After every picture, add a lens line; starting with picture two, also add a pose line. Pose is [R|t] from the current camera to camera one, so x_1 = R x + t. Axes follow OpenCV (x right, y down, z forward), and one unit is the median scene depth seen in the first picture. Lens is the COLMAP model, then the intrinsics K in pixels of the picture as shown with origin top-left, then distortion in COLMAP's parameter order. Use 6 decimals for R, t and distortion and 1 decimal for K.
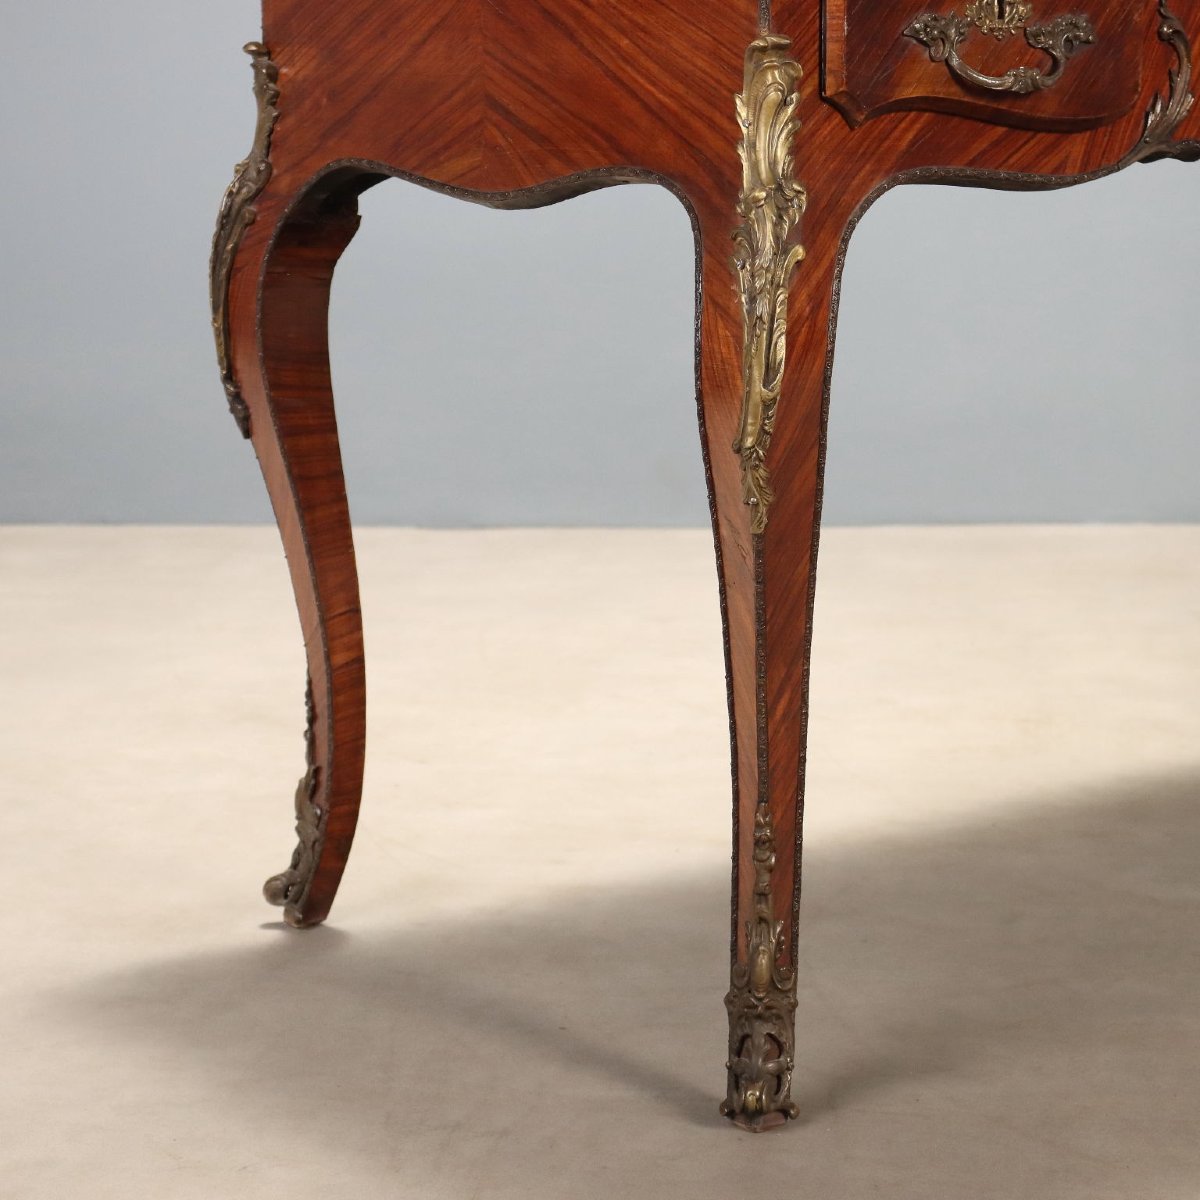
lens RADIAL K [[3218.1, 0, 602.5], [0, 3218.1, 605.8], [0, 0, 1]] dist [0.033413, 0.000000]
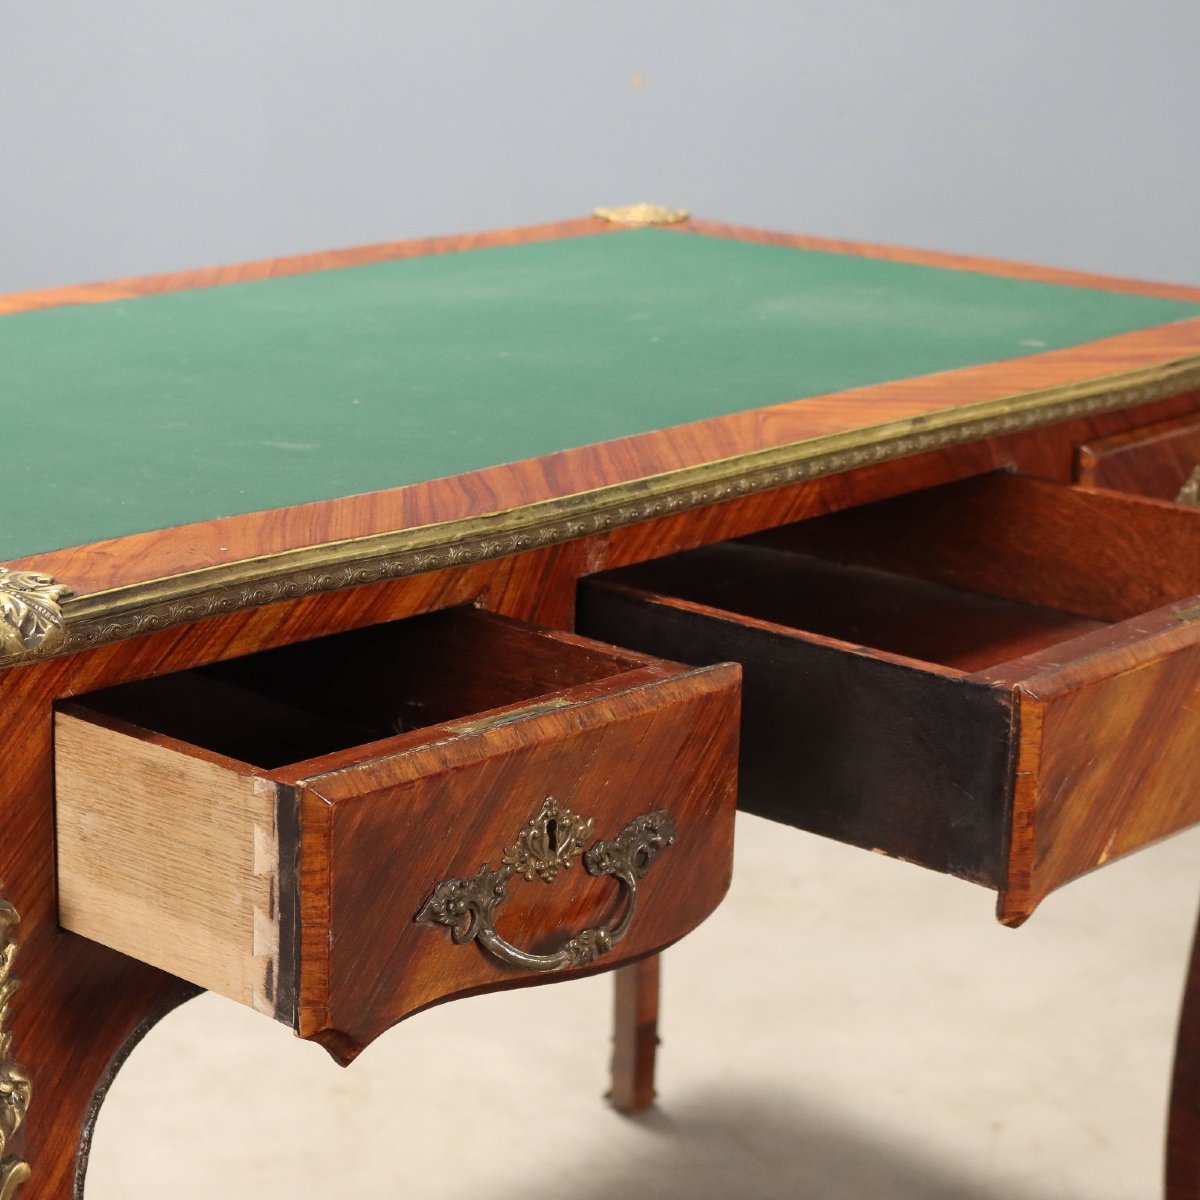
lens RADIAL K [[2856.4, 0, 597.7], [0, 2856.4, 597.5], [0, 0, 1]] dist [0.024857, 0.000000]
pose [[0.974850, -0.026447, 0.221287, 0.044799], [0.007421, 0.996235, 0.086375, -0.261862], [-0.222738, -0.082561, 0.971376, 0.349109]]
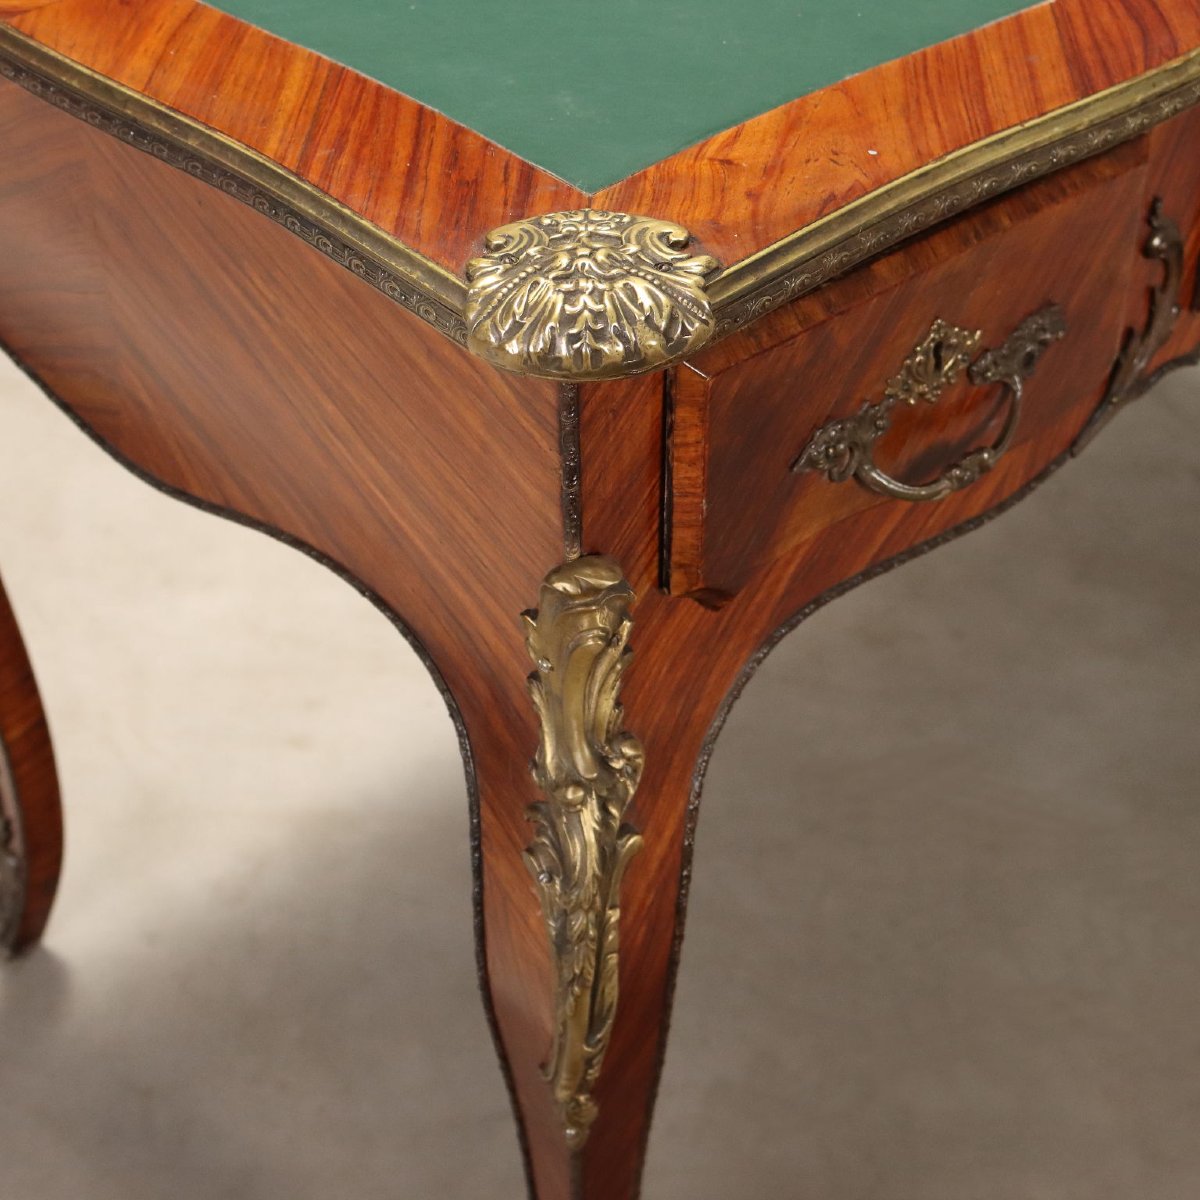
lens RADIAL K [[2353.0, 0, 597.6], [0, 2353.0, 604.6], [0, 0, 1]] dist [0.006366, 0.000000]
pose [[0.992862, -0.070929, 0.095890, 0.011263], [0.017497, 0.881877, 0.471155, -0.341089], [-0.117982, -0.466113, 0.876823, 0.560626]]
